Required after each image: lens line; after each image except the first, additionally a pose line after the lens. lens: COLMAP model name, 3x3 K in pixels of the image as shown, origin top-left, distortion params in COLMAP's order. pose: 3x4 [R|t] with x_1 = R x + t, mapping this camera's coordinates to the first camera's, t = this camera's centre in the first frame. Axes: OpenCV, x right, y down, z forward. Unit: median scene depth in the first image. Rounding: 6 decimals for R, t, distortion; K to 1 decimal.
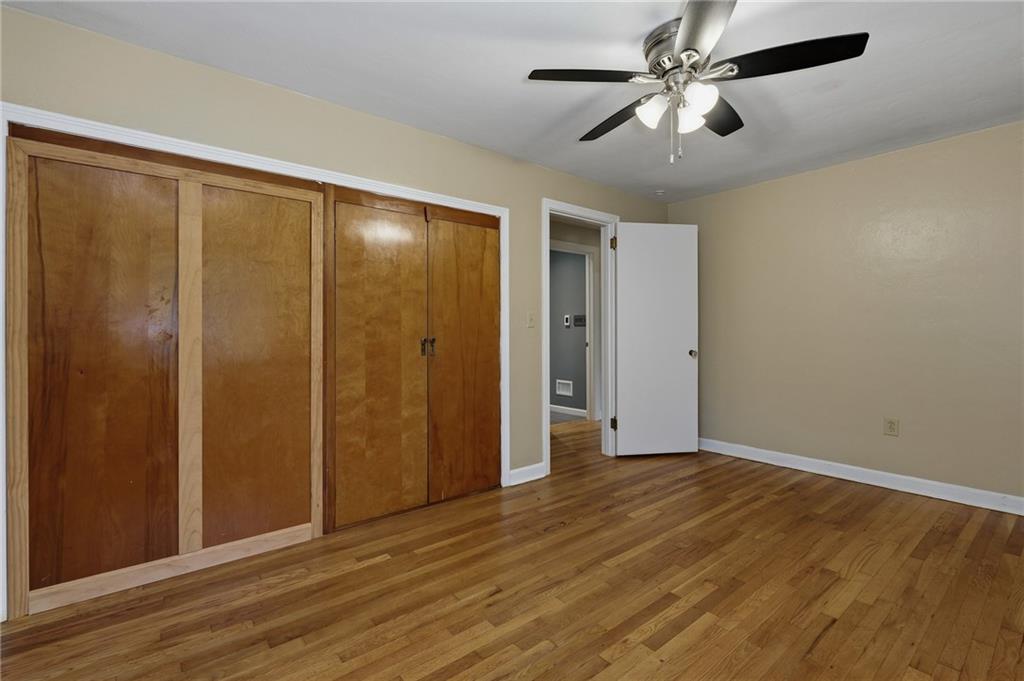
lens RADIAL K [[458.0, 0, 512.0], [0, 458.0, 340.5], [0, 0, 1]] dist [-0.001945, -0.000595]
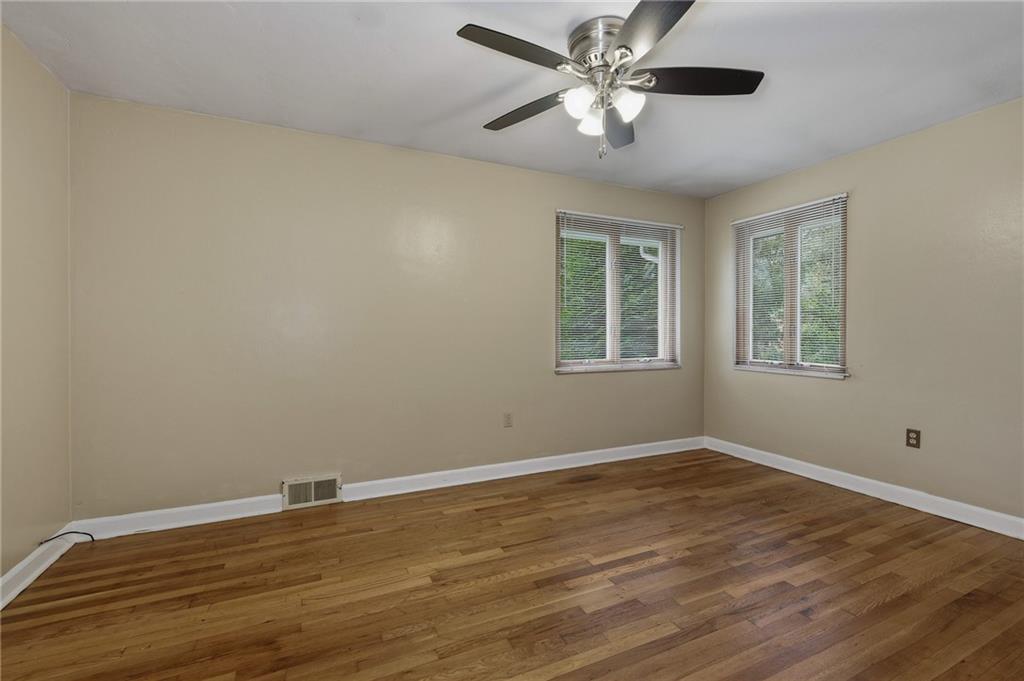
lens RADIAL K [[452.3, 0, 514.6], [0, 452.3, 325.1], [0, 0, 1]] dist [-0.002055, -0.000323]
pose [[-0.973622, 0.005927, 0.228089, 0.250688], [0.007973, 0.999936, 0.008048, -0.032438], [-0.228027, 0.009654, -0.973607, 1.545856]]
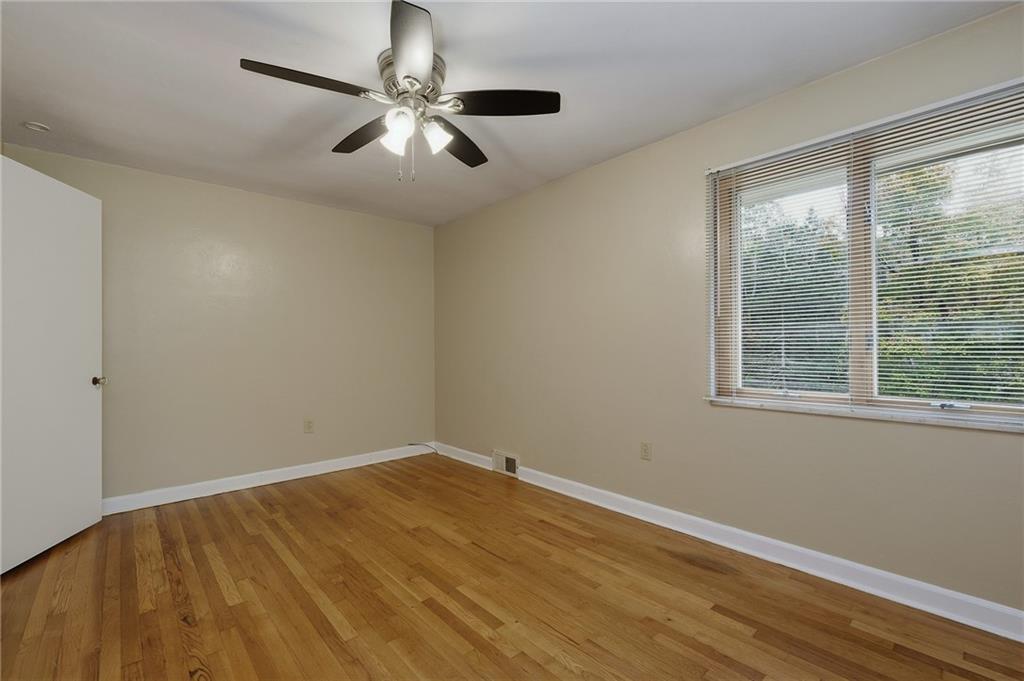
lens RADIAL K [[452.3, 0, 514.6], [0, 452.3, 325.1], [0, 0, 1]] dist [-0.002055, -0.000323]
pose [[-0.051972, 0.049620, 0.997415, -0.528621], [0.028429, 0.998434, -0.048189, -0.006714], [-0.998244, 0.025851, -0.053302, 0.631415]]
